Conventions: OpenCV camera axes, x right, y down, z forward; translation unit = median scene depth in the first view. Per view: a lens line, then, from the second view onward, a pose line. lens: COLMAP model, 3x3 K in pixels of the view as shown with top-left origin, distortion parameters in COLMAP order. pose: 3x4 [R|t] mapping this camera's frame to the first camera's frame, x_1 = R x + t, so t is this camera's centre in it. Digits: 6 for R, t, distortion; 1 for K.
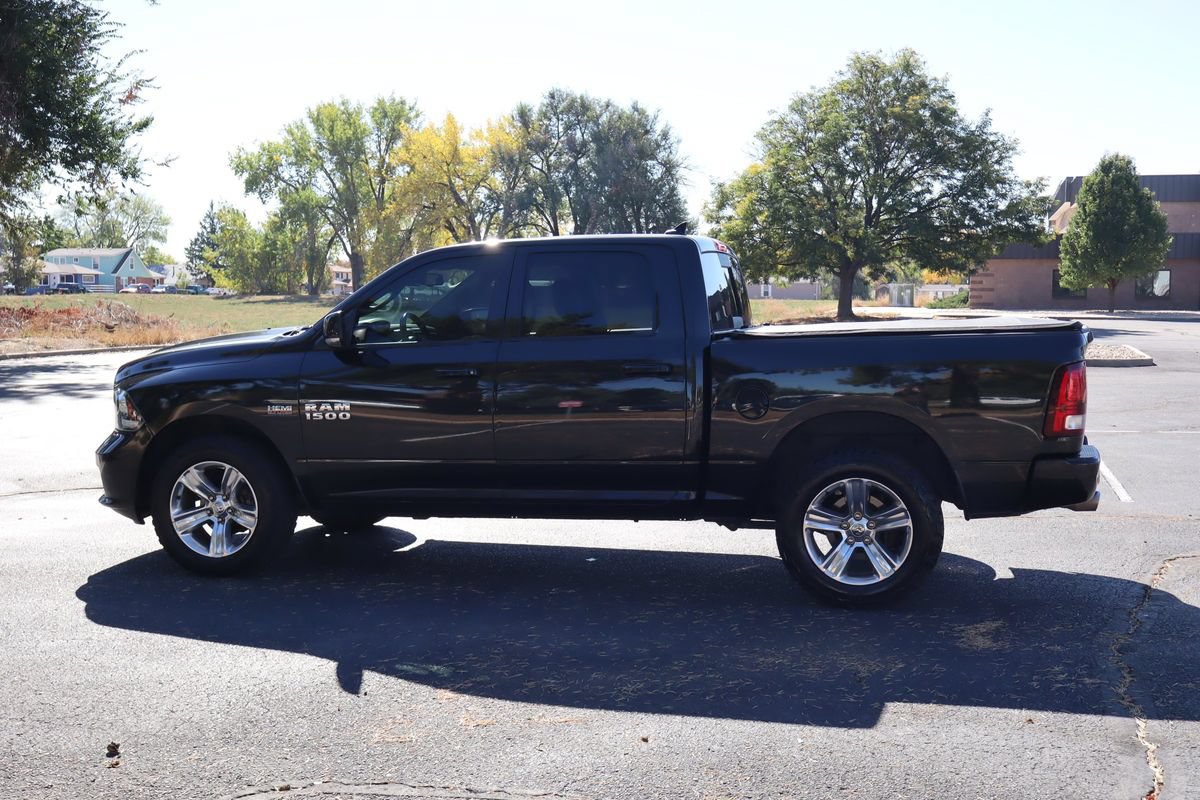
lens RADIAL K [[1416.2, 0, 600.0], [0, 1416.2, 400.0], [0, 0, 1]] dist [0.004425, 0.049335]
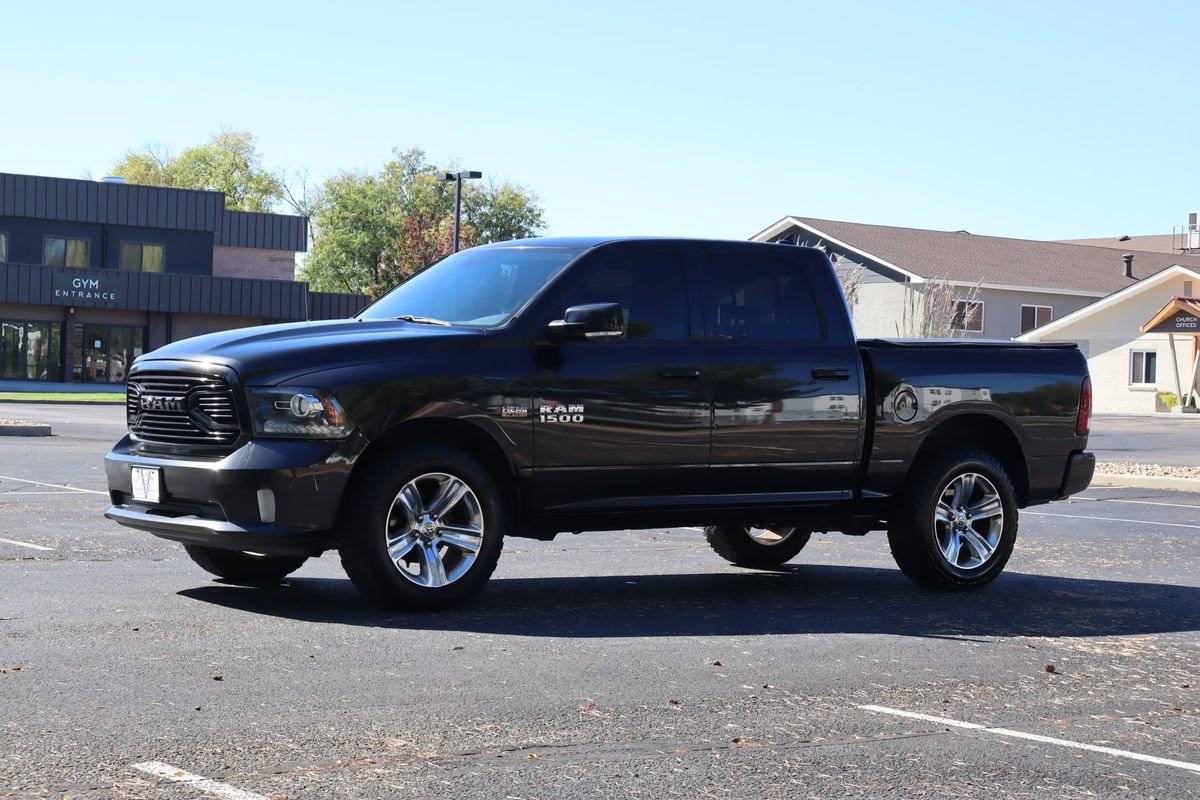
lens RADIAL K [[2292.3, 0, 600.0], [0, 2292.3, 400.0], [0, 0, 1]] dist [0.008425, -0.103584]
pose [[0.645195, 0.017809, 0.763810, -0.169931], [0.024827, 0.998712, -0.044258, 0.008496], [-0.763614, 0.047518, 0.643922, 0.005634]]
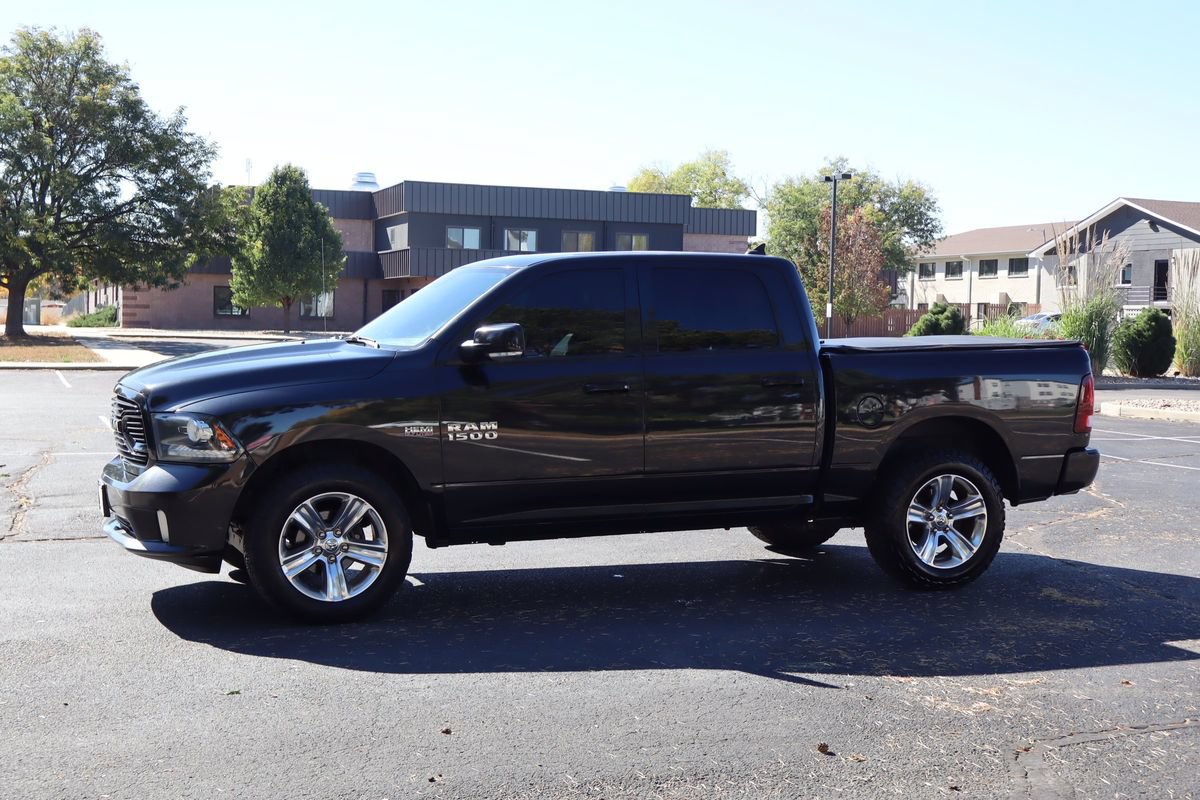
lens RADIAL K [[1616.6, 0, 600.0], [0, 1616.6, 400.0], [0, 0, 1]] dist [0.002227, -0.028161]
pose [[0.818040, -0.015328, 0.574956, -0.096694], [0.026890, 0.999571, -0.011611, 0.000262], [-0.574532, 0.024958, 0.818102, 0.010932]]
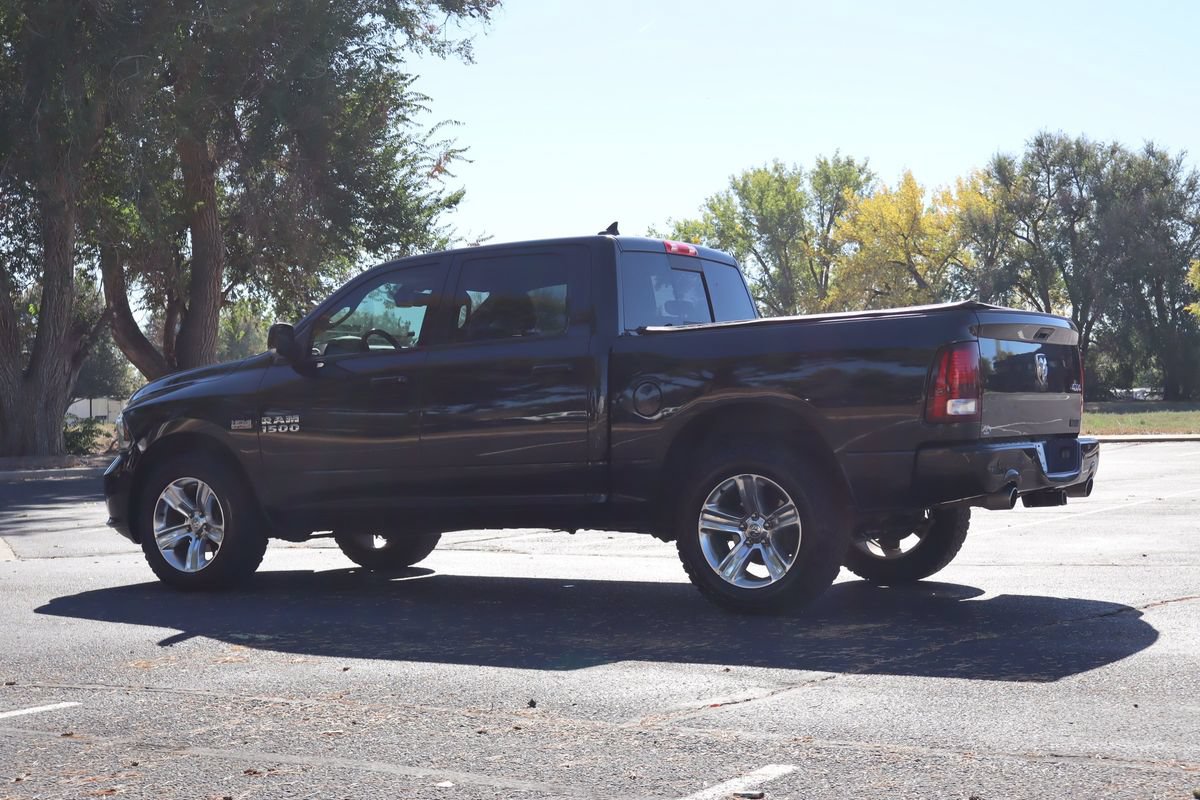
lens RADIAL K [[1841.1, 0, 600.0], [0, 1841.1, 400.0], [0, 0, 1]] dist [-0.013214, 0.036671]
pose [[0.956690, -0.022526, -0.290236, 0.054276], [-0.001146, 0.996702, -0.081136, 0.012833], [0.291106, 0.077955, 0.953509, -0.025834]]
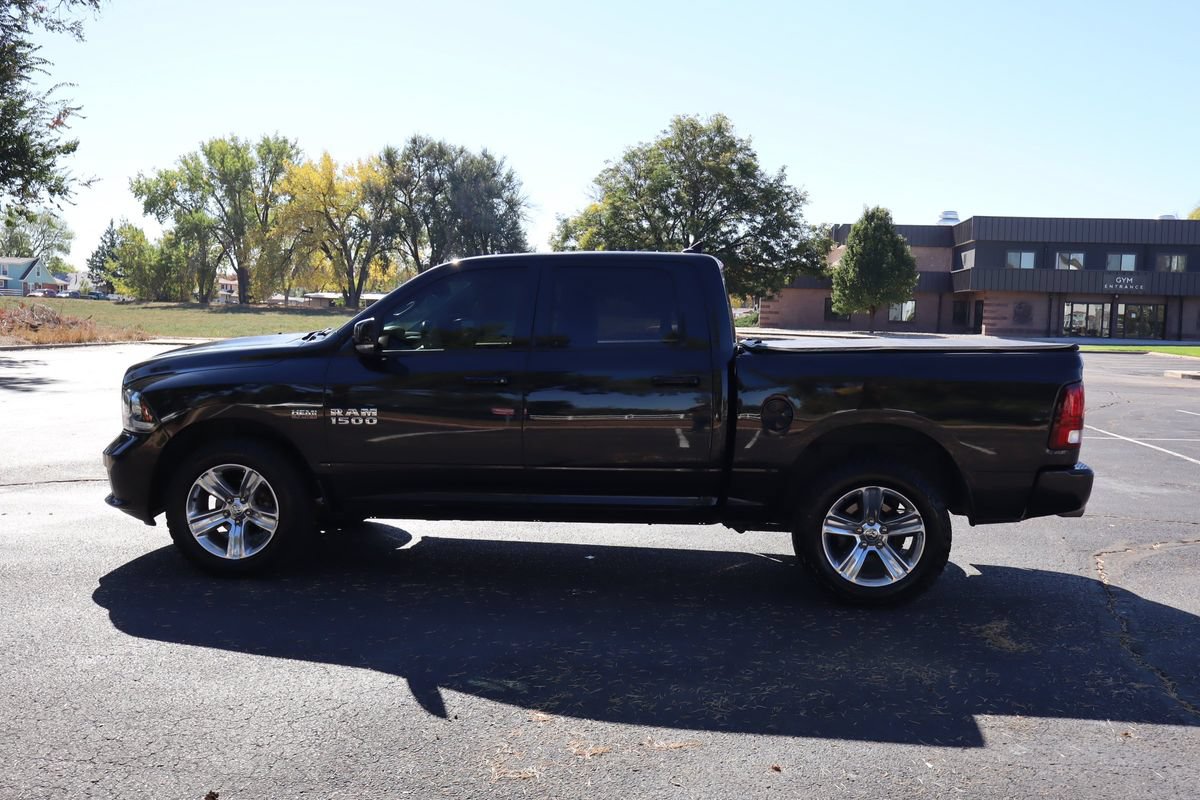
lens RADIAL K [[1157.7, 0, 600.0], [0, 1157.7, 400.0], [0, 0, 1]] dist [0.015469, 0.000801]
pose [[0.990715, 0.014185, 0.135211, -0.017111], [-0.014547, 0.999893, 0.001692, -0.001030], [-0.135173, -0.003643, 0.990815, 0.020002]]
